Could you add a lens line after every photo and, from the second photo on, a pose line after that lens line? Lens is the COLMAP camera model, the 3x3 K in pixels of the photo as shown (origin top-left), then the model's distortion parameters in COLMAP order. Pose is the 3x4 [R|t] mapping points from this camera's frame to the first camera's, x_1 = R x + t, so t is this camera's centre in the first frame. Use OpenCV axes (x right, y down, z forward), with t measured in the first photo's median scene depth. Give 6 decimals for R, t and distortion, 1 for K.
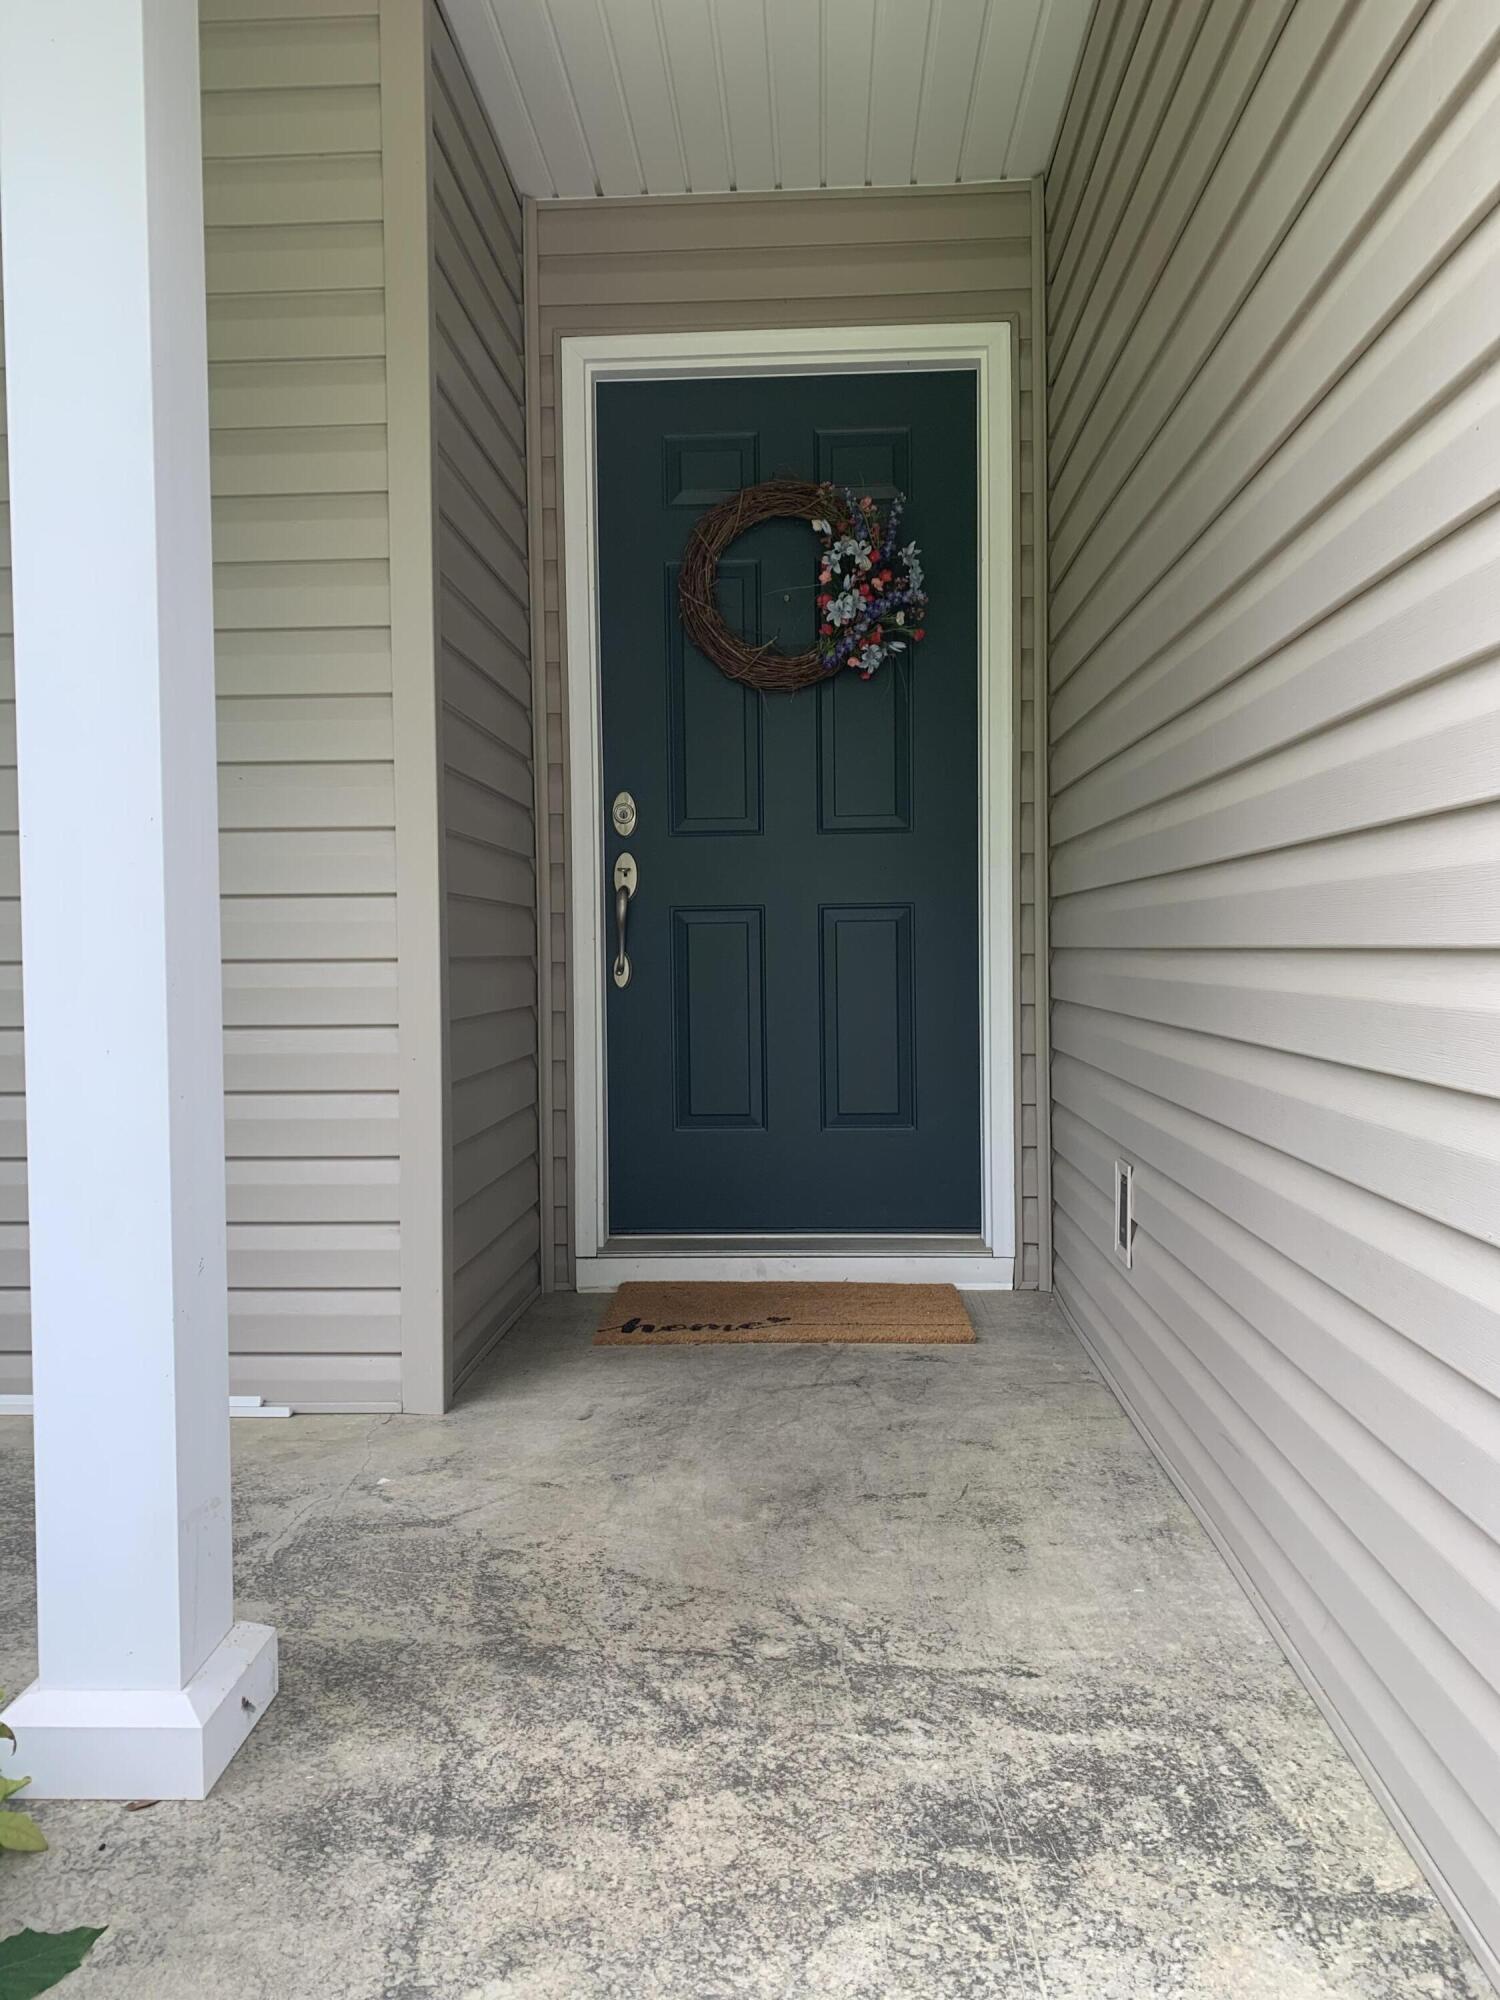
lens RADIAL K [[1518.2, 0, 745.8], [0, 1518.2, 1006.1], [0, 0, 1]] dist [0.044252, -0.054366]
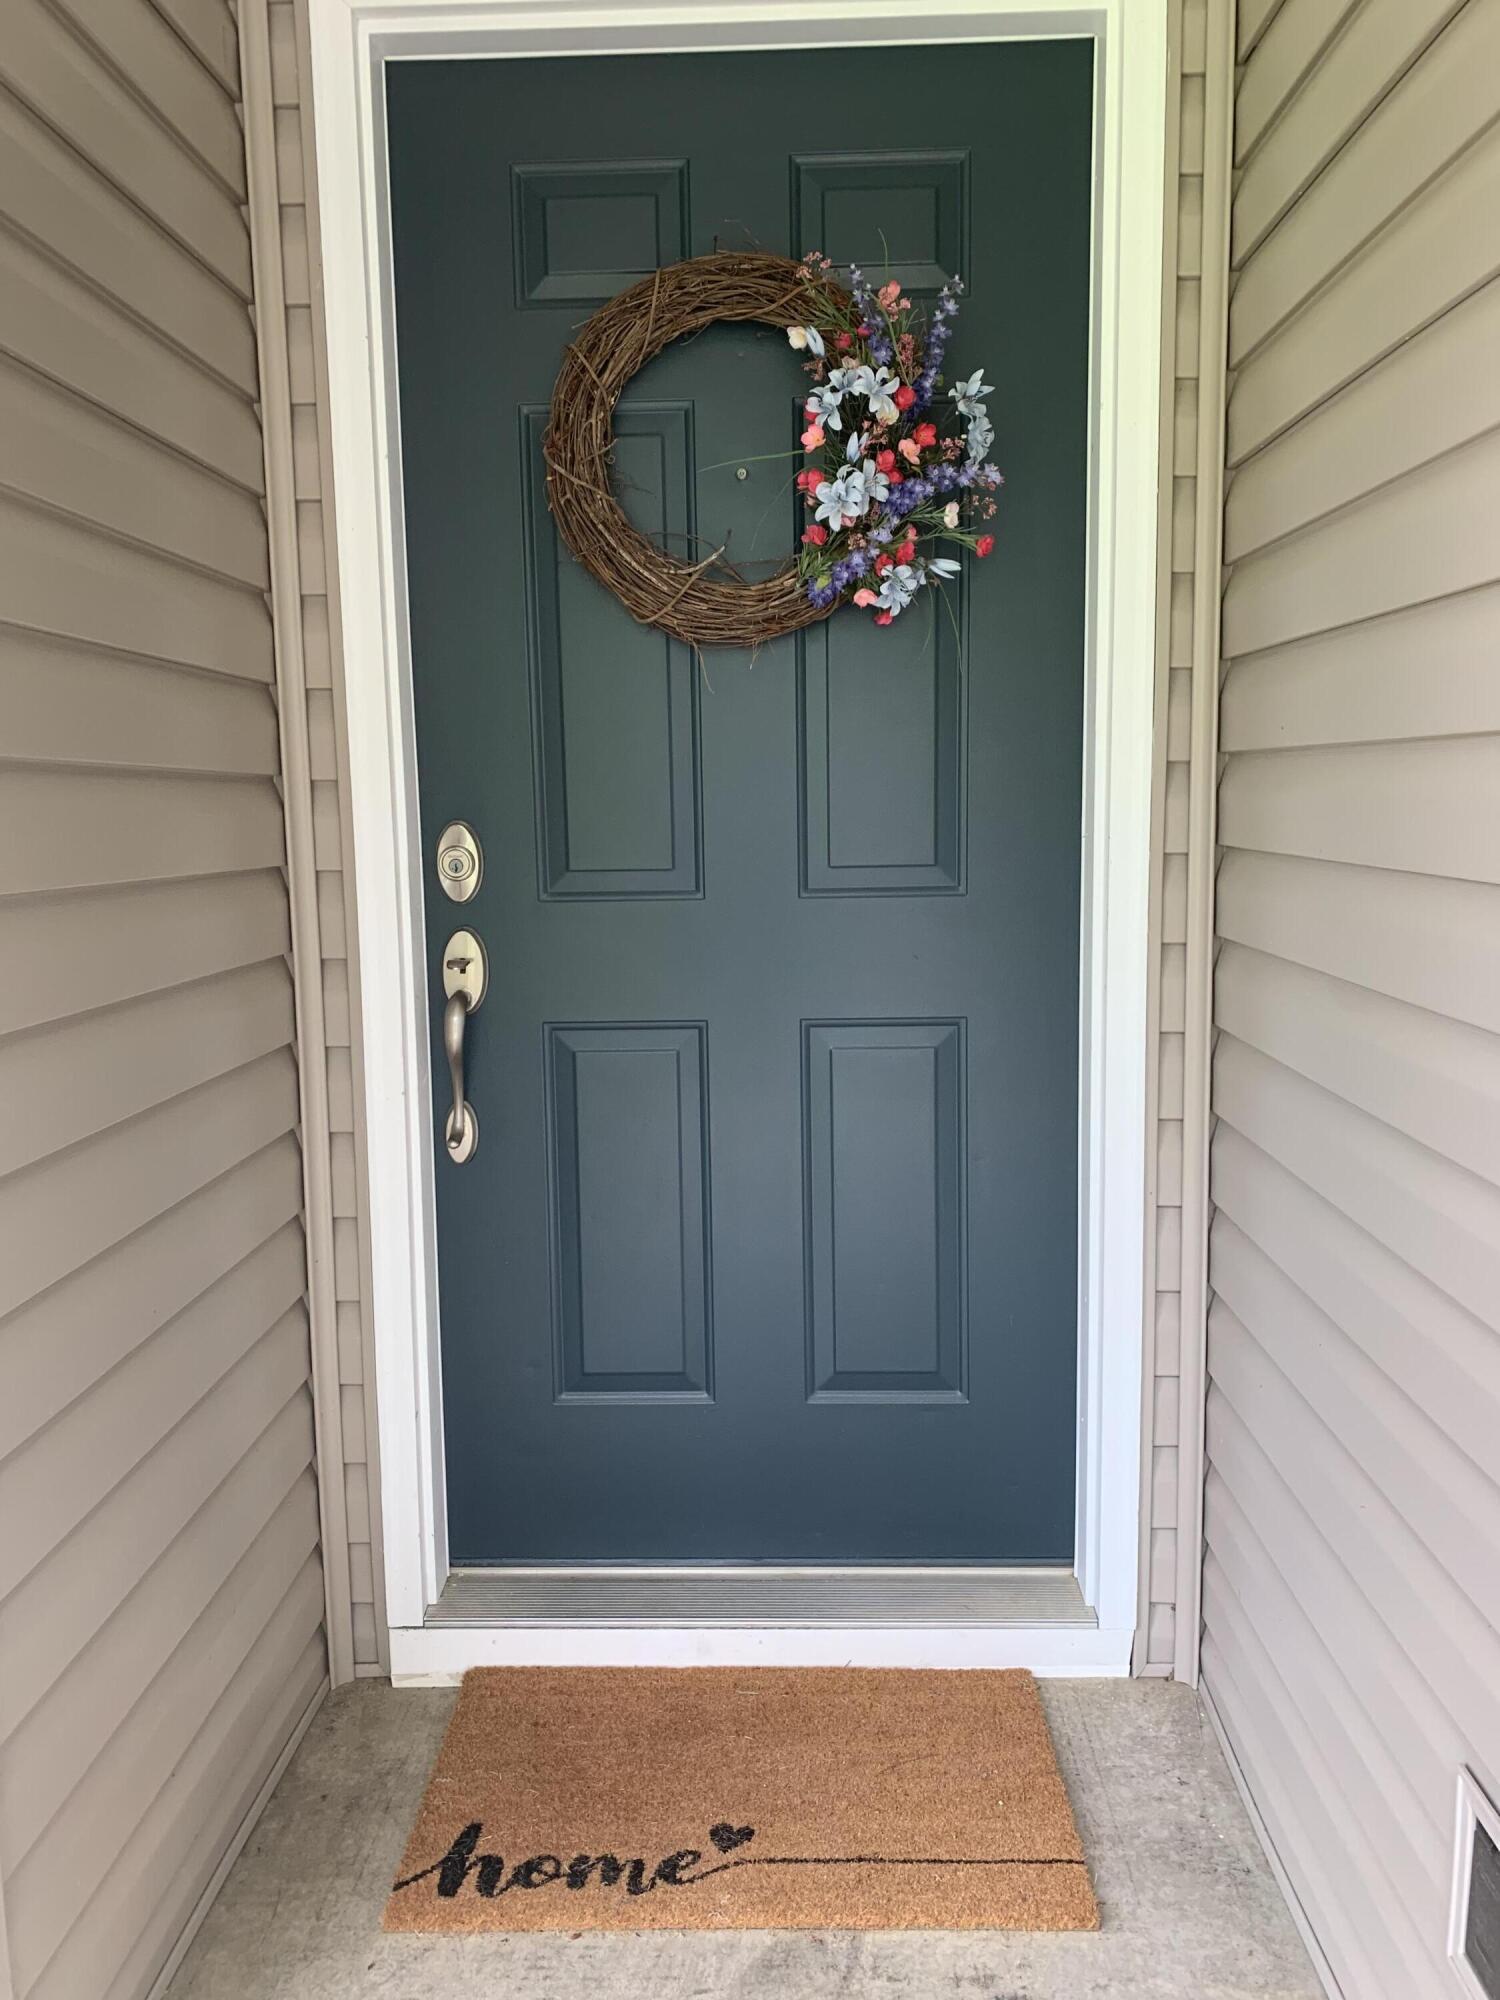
lens RADIAL K [[1518.2, 0, 756.5], [0, 1518.2, 990.7], [0, 0, 1]] dist [0.044252, -0.054366]
pose [[0.999674, -0.005984, 0.024823, 0.017440], [0.003779, 0.996118, 0.087947, -0.132313], [-0.025252, -0.087825, 0.995816, 0.439752]]
